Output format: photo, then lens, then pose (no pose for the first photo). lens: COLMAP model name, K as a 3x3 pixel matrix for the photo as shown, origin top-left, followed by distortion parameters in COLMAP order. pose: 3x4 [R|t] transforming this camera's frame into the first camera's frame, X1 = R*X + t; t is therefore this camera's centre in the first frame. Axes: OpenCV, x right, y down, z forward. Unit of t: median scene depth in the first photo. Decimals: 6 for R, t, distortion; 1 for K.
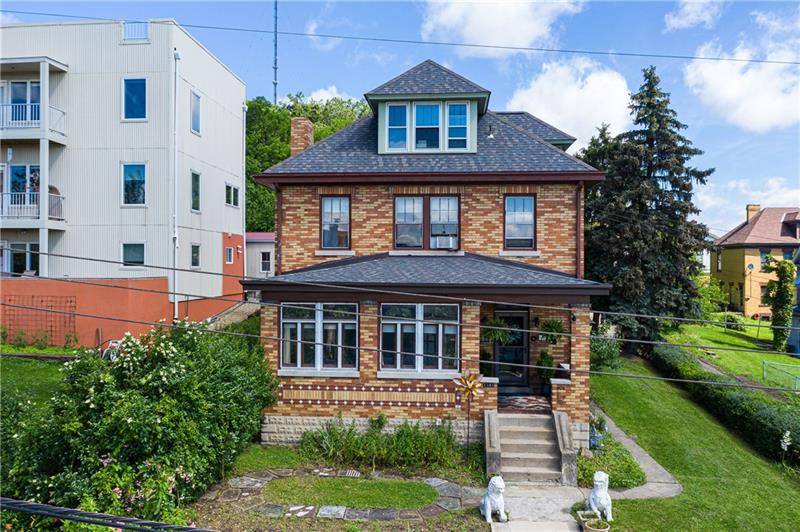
lens RADIAL K [[626.3, 0, 400.8], [0, 626.3, 269.1], [0, 0, 1]] dist [-0.008844, 0.001692]
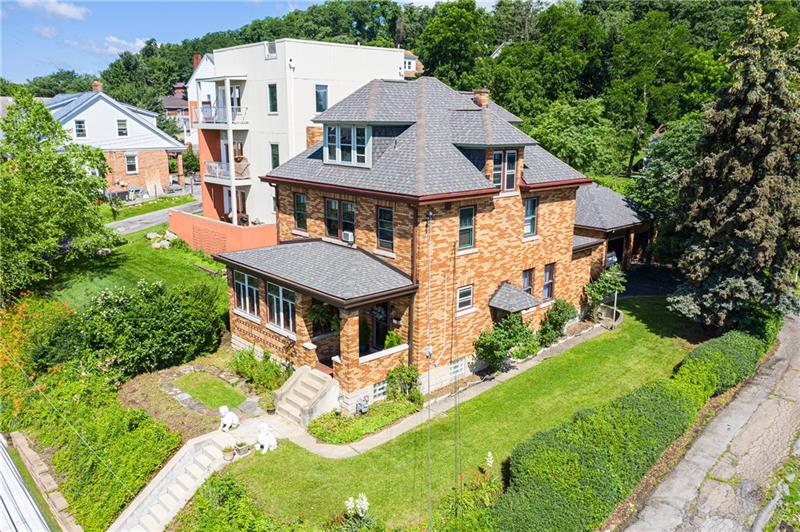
lens RADIAL K [[626.3, 0, 398.8], [0, 626.3, 263.4], [0, 0, 1]] dist [-0.008844, 0.001692]
pose [[0.734468, 0.155622, -0.660560, 1.042036], [-0.004494, 0.974447, 0.224574, -0.287197], [0.678629, -0.161974, 0.716399, 0.111637]]
